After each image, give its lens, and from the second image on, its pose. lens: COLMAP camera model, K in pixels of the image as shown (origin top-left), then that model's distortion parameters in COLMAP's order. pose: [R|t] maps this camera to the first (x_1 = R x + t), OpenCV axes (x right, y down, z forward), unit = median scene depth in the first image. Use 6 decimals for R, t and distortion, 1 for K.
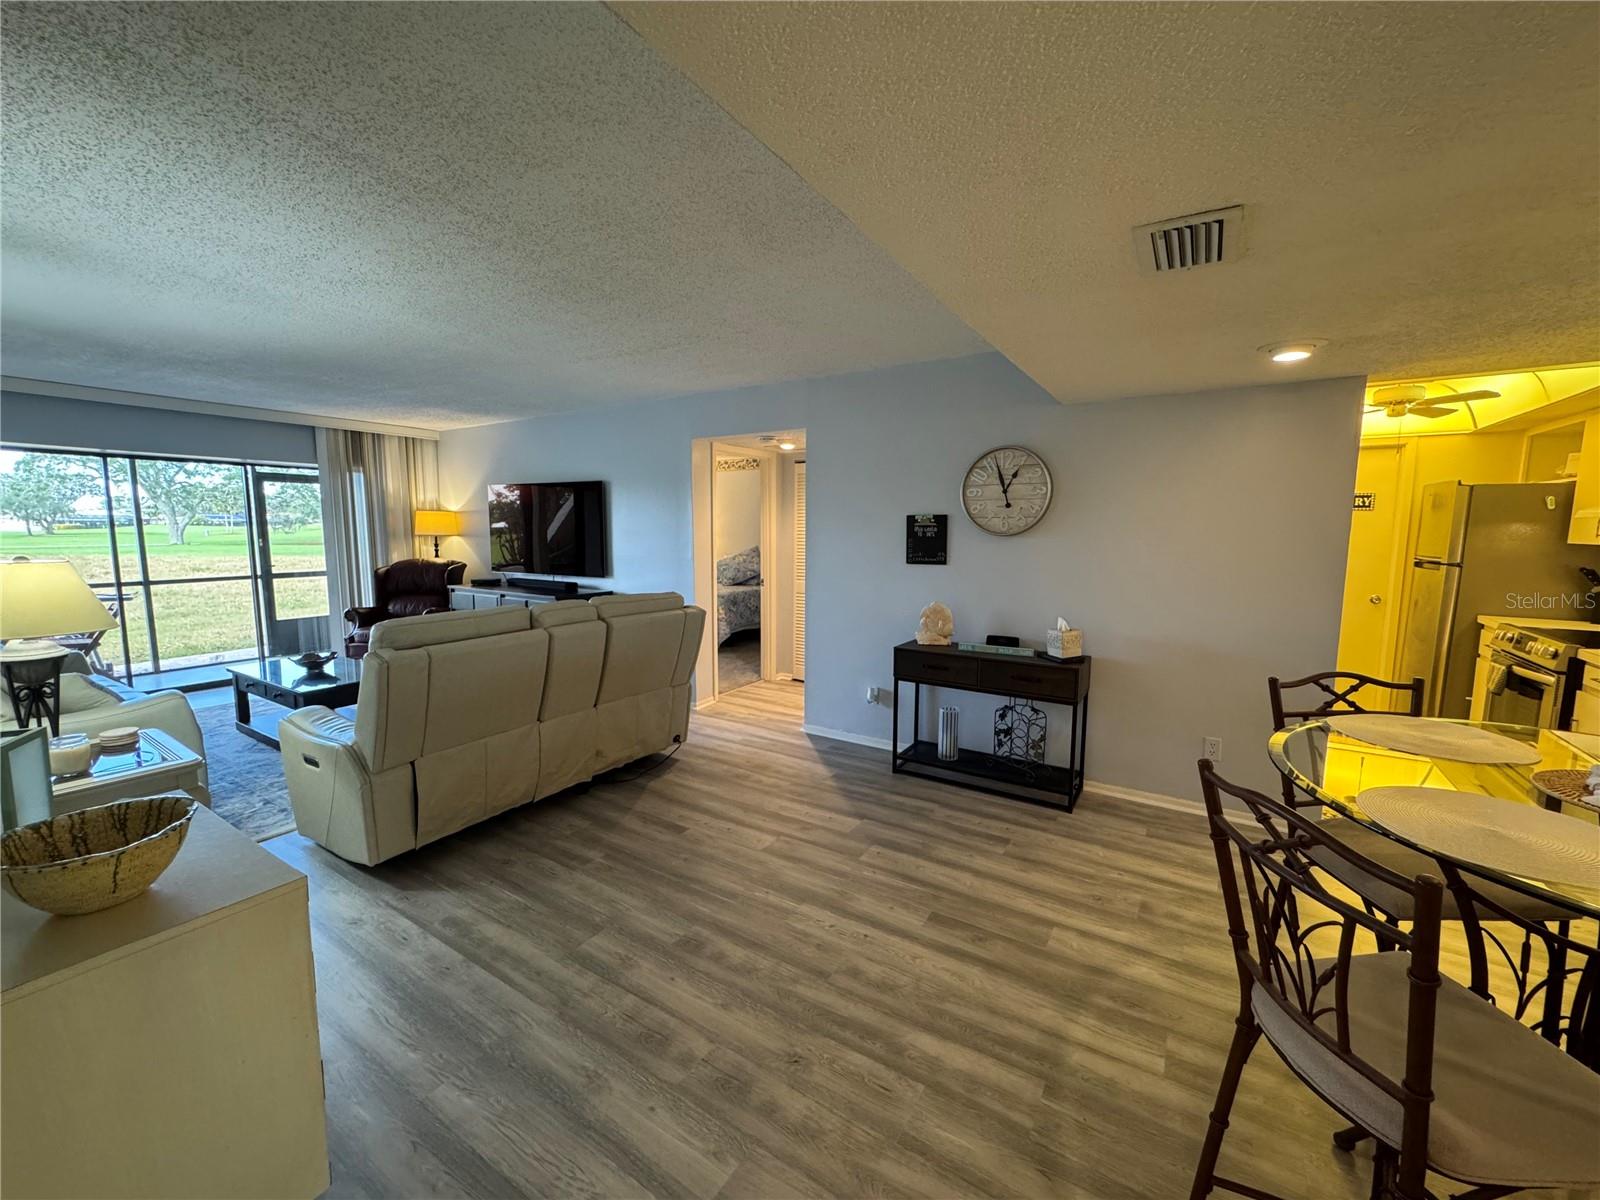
lens RADIAL K [[635.4, 0, 805.5], [0, 635.4, 598.2], [0, 0, 1]] dist [0.001572, 0.000181]
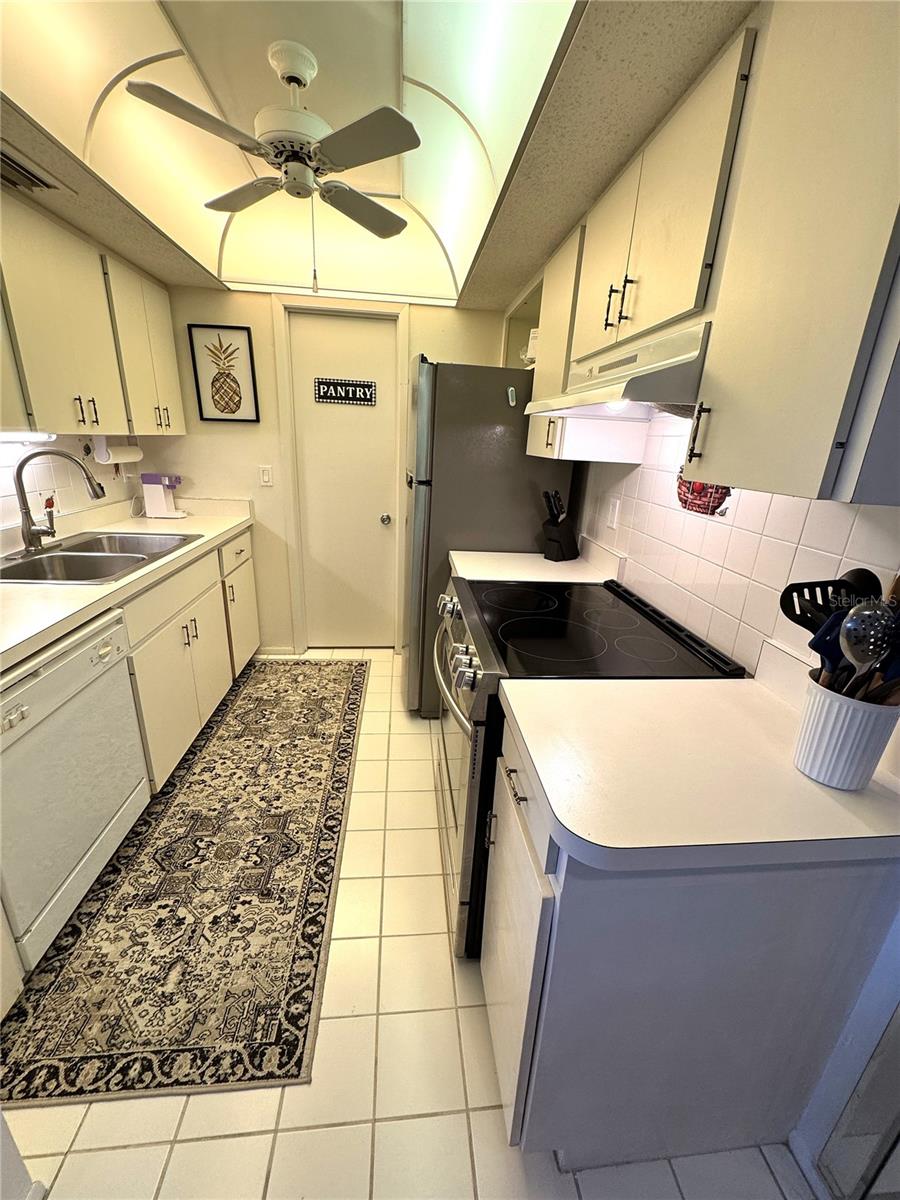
lens RADIAL K [[476.5, 0, 447.7], [0, 476.5, 601.1], [0, 0, 1]] dist [0.001572, 0.000181]
pose [[0.796307, -0.169276, 0.580724, 0.591073], [0.031763, 0.970422, 0.239315, -0.041971], [-0.604058, -0.172123, 0.778131, 0.452068]]
